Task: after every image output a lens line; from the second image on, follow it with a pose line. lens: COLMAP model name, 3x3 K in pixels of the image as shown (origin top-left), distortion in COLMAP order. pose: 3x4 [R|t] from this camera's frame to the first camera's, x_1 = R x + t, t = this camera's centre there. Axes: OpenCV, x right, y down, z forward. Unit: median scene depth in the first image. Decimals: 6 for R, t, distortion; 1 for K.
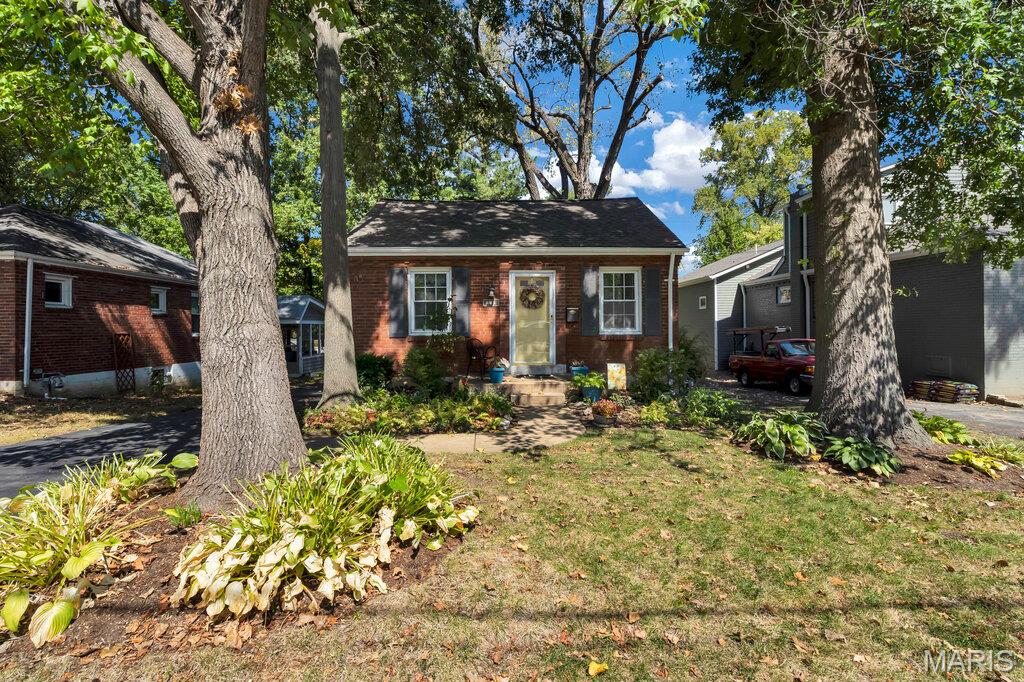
lens RADIAL K [[463.6, 0, 516.6], [0, 463.6, 341.0], [0, 0, 1]] dist [-0.004439, -0.000512]
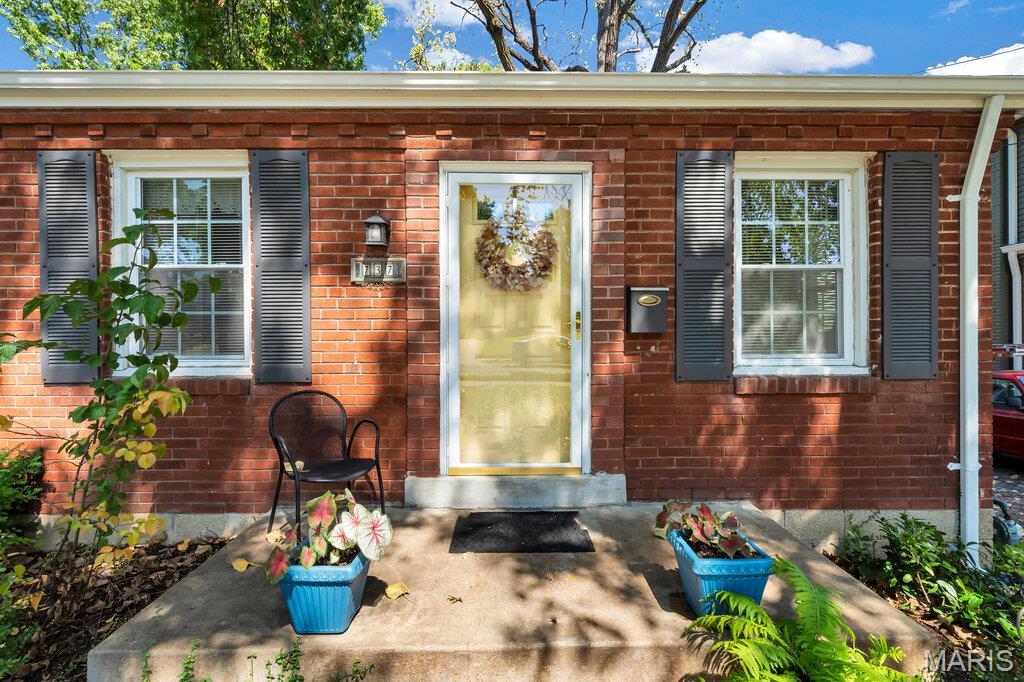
lens RADIAL K [[463.6, 0, 516.6], [0, 463.6, 341.0], [0, 0, 1]] dist [-0.004439, -0.000512]
pose [[0.999909, 0.003320, -0.013106, 0.039992], [-0.003652, 0.999672, -0.025346, -0.028661], [0.013017, 0.025391, 0.999593, 0.697924]]
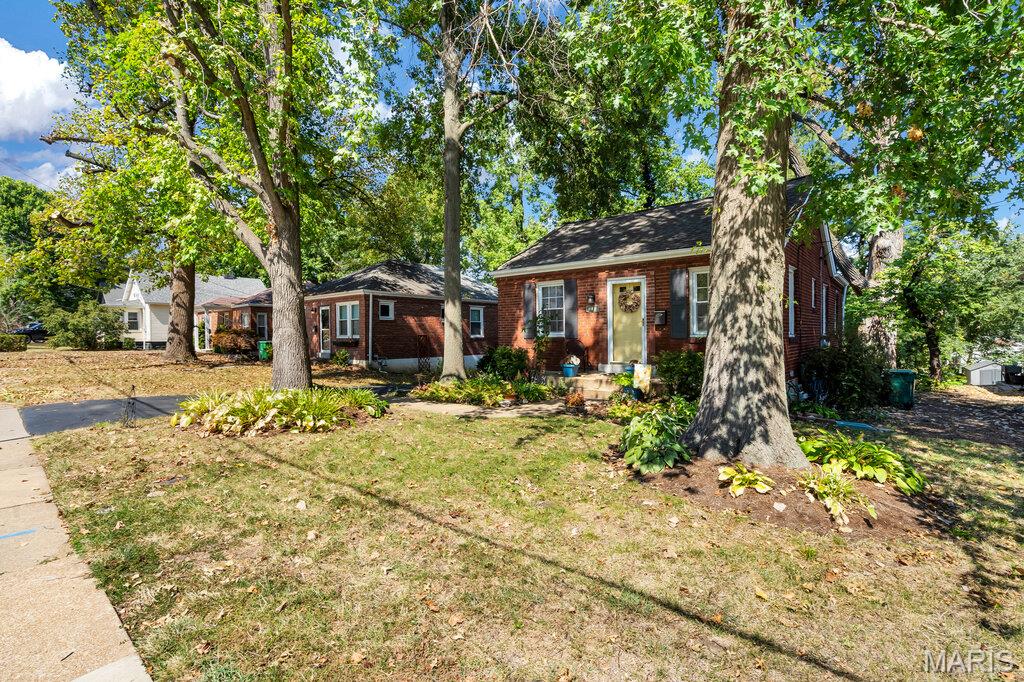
lens RADIAL K [[463.6, 0, 516.6], [0, 463.6, 341.0], [0, 0, 1]] dist [-0.004439, -0.000512]
pose [[0.748157, 0.011952, -0.663414, 0.557388], [-0.017070, 0.999854, -0.001237, 0.001601], [0.663302, 0.012250, 0.748252, 0.028323]]
